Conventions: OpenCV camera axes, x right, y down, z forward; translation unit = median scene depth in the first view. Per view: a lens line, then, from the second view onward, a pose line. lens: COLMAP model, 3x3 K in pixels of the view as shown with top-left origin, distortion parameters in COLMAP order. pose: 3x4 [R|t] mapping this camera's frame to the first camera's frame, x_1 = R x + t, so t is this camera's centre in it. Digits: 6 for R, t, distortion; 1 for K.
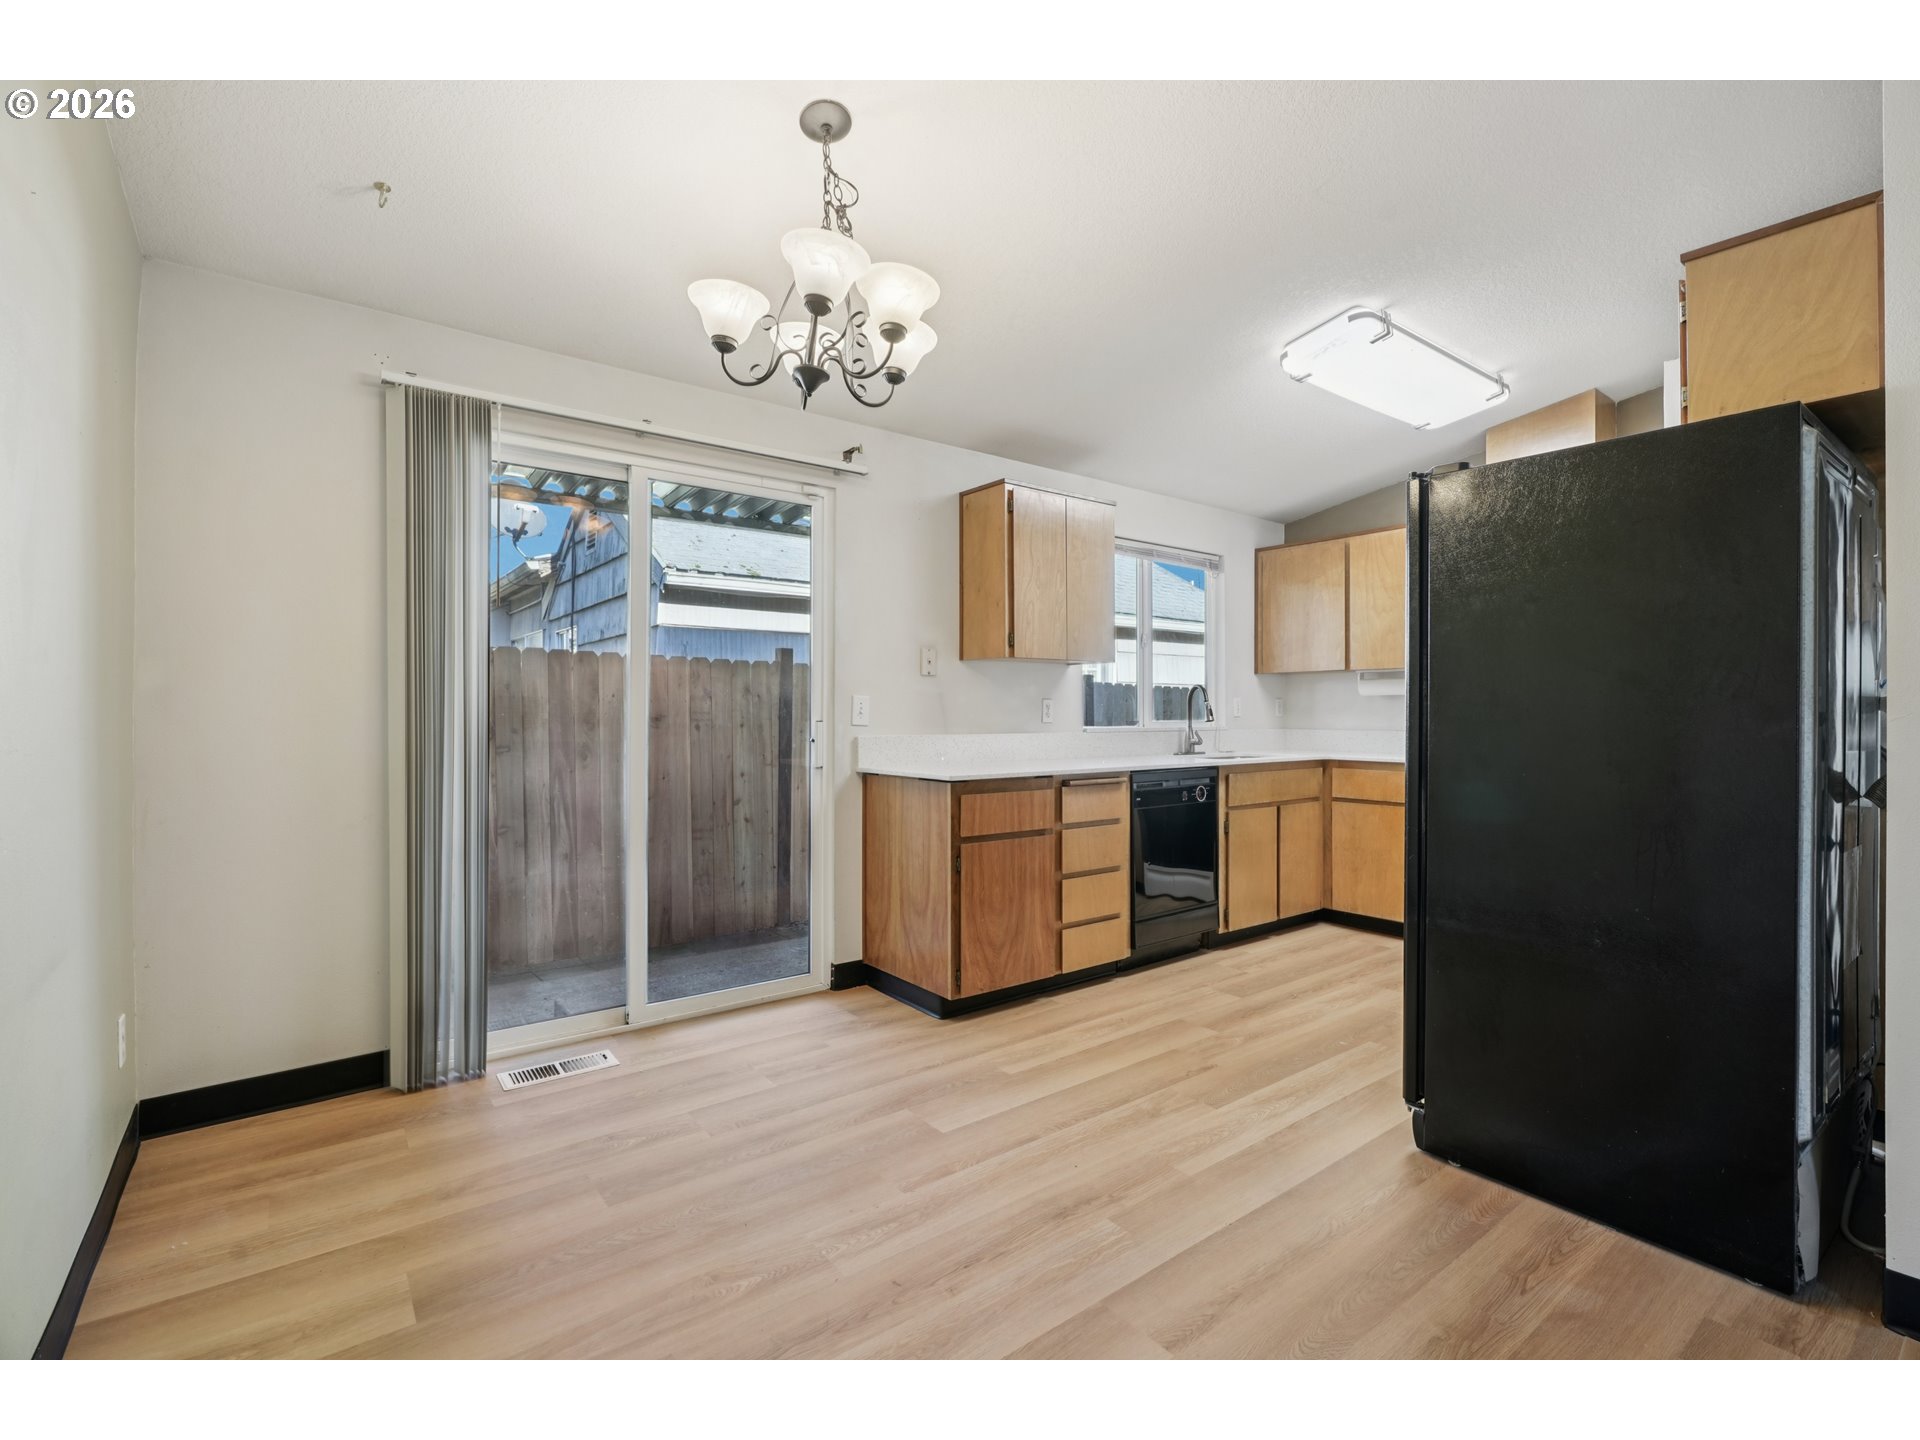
lens RADIAL K [[862.9, 0, 964.8], [0, 862.9, 717.3], [0, 0, 1]] dist [-0.014550, 0.006139]
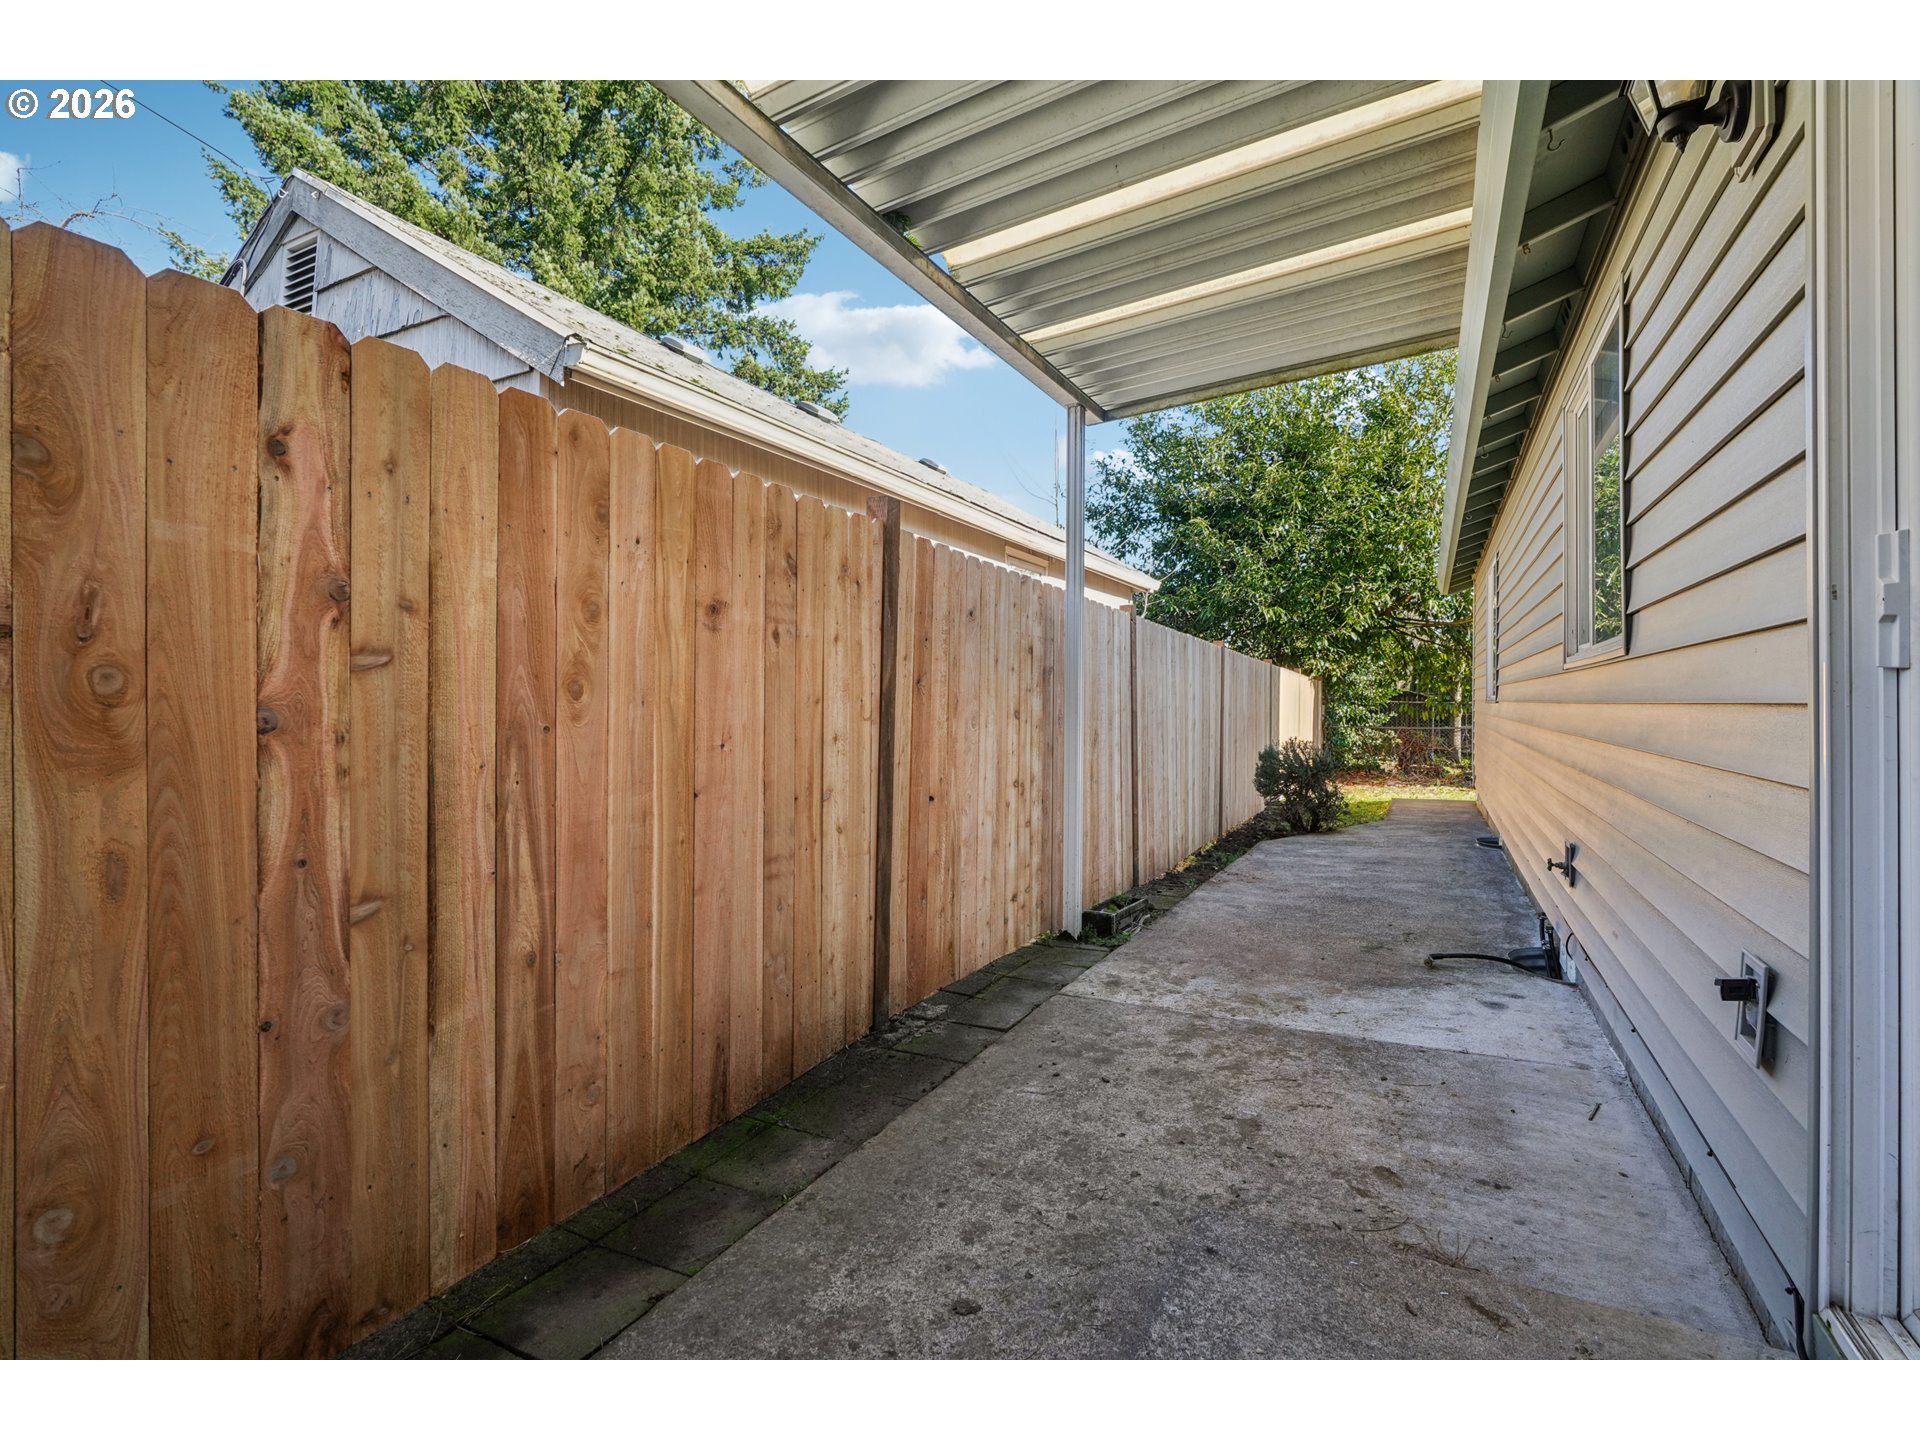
lens RADIAL K [[862.9, 0, 956.9], [0, 862.9, 689.5], [0, 0, 1]] dist [-0.014550, 0.006139]
pose [[0.913486, 0.008211, 0.406788, -0.635240], [-0.003958, 0.999928, -0.011295, 0.070232], [-0.406852, 0.008708, 0.913453, 0.837592]]
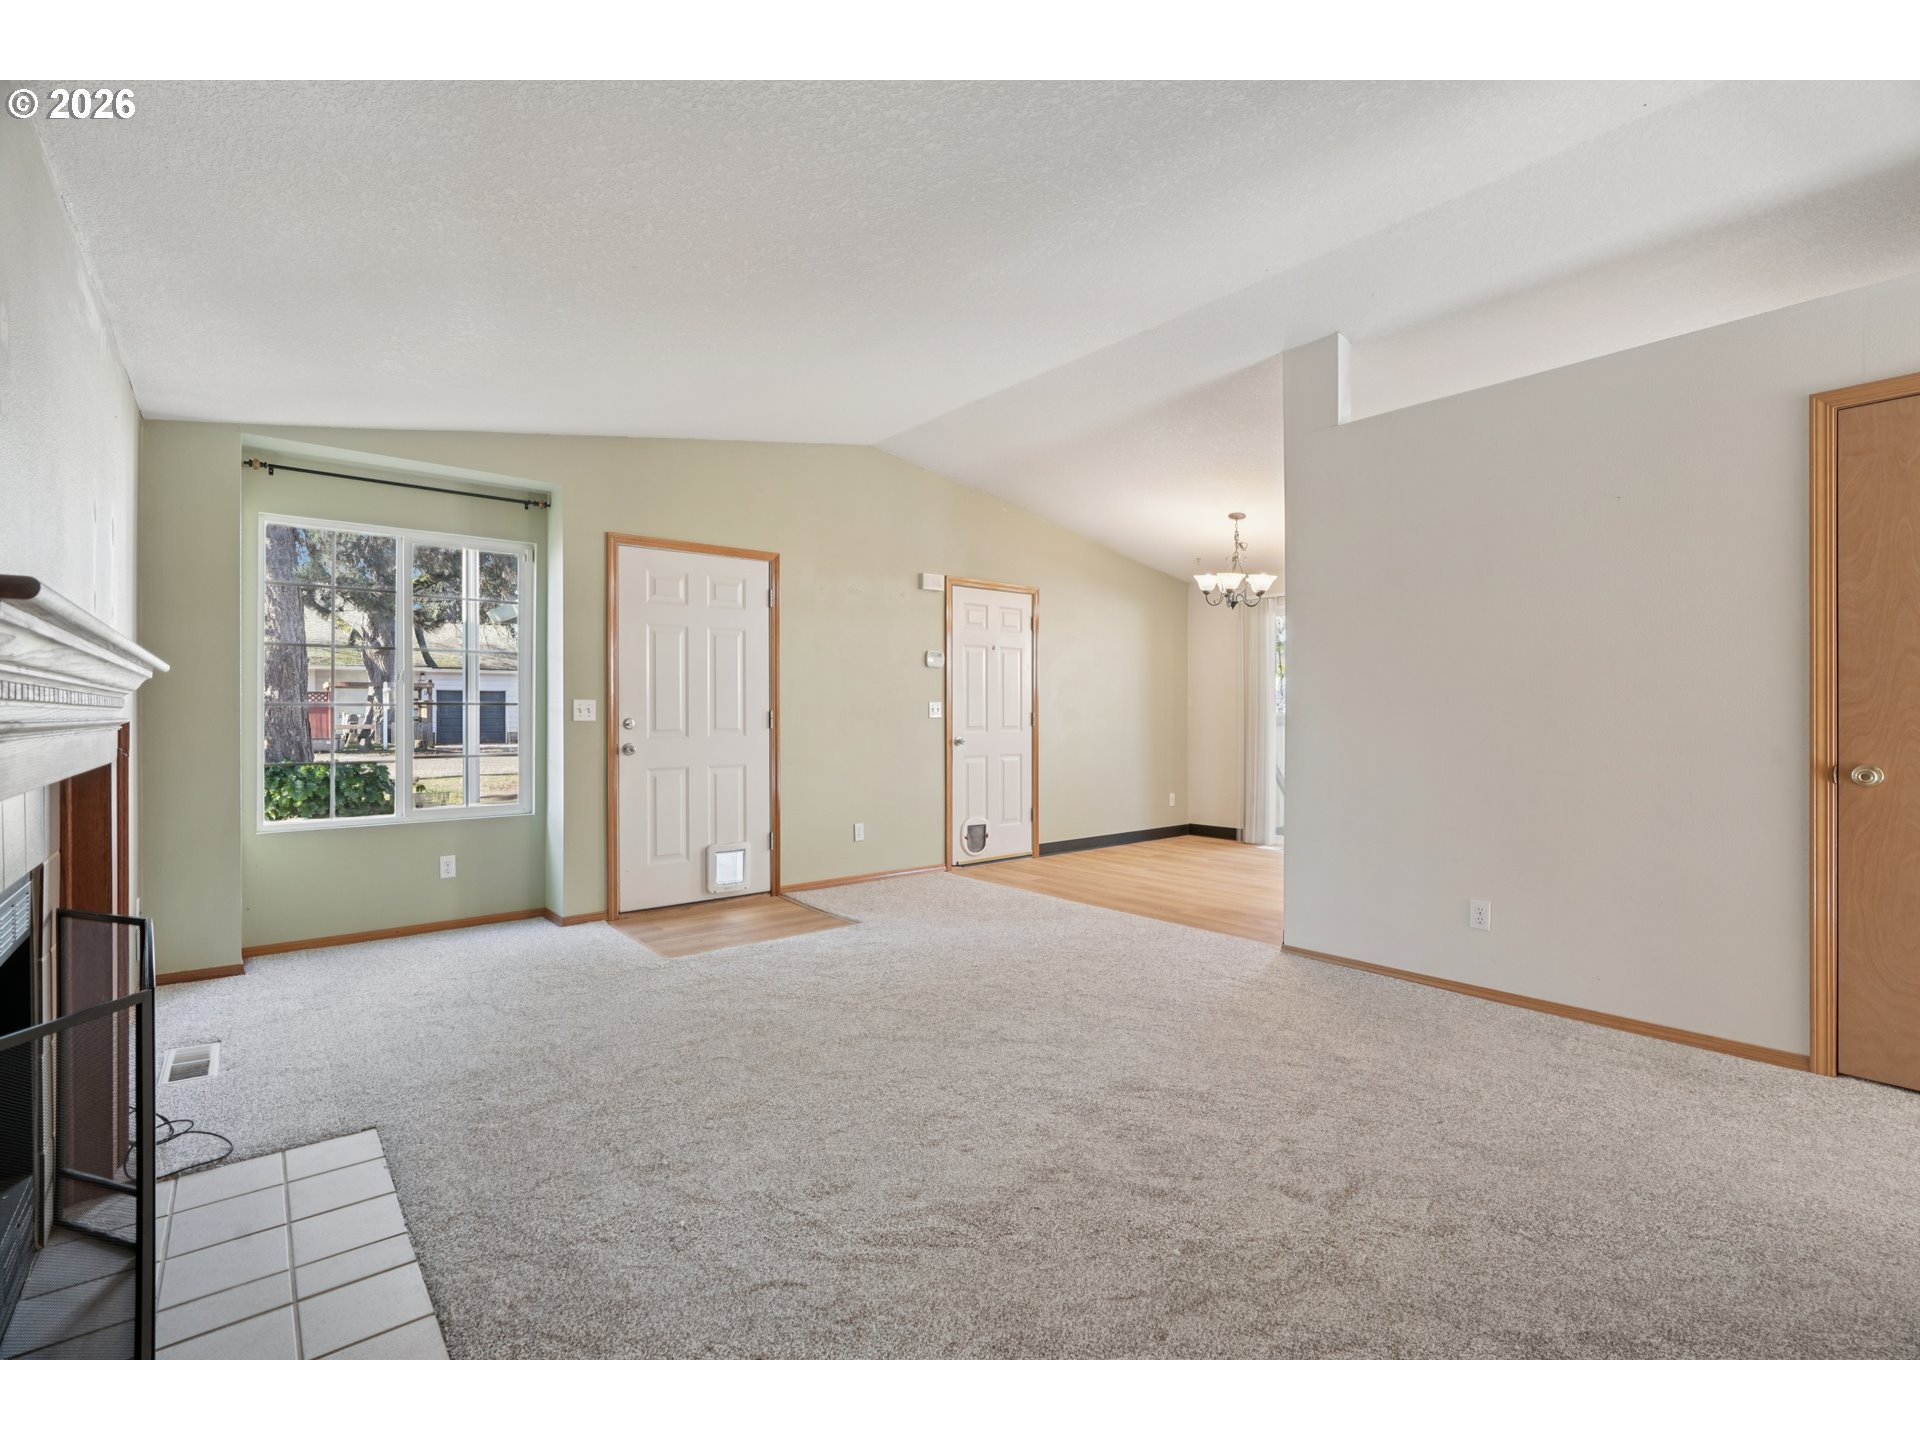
lens RADIAL K [[862.9, 0, 944.3], [0, 862.9, 708.0], [0, 0, 1]] dist [-0.014550, 0.006139]
pose [[0.023999, -0.012299, -0.999636, 1.589262], [-0.004353, 0.999914, -0.012407, 0.010330], [0.999703, 0.004649, 0.023943, -0.055487]]
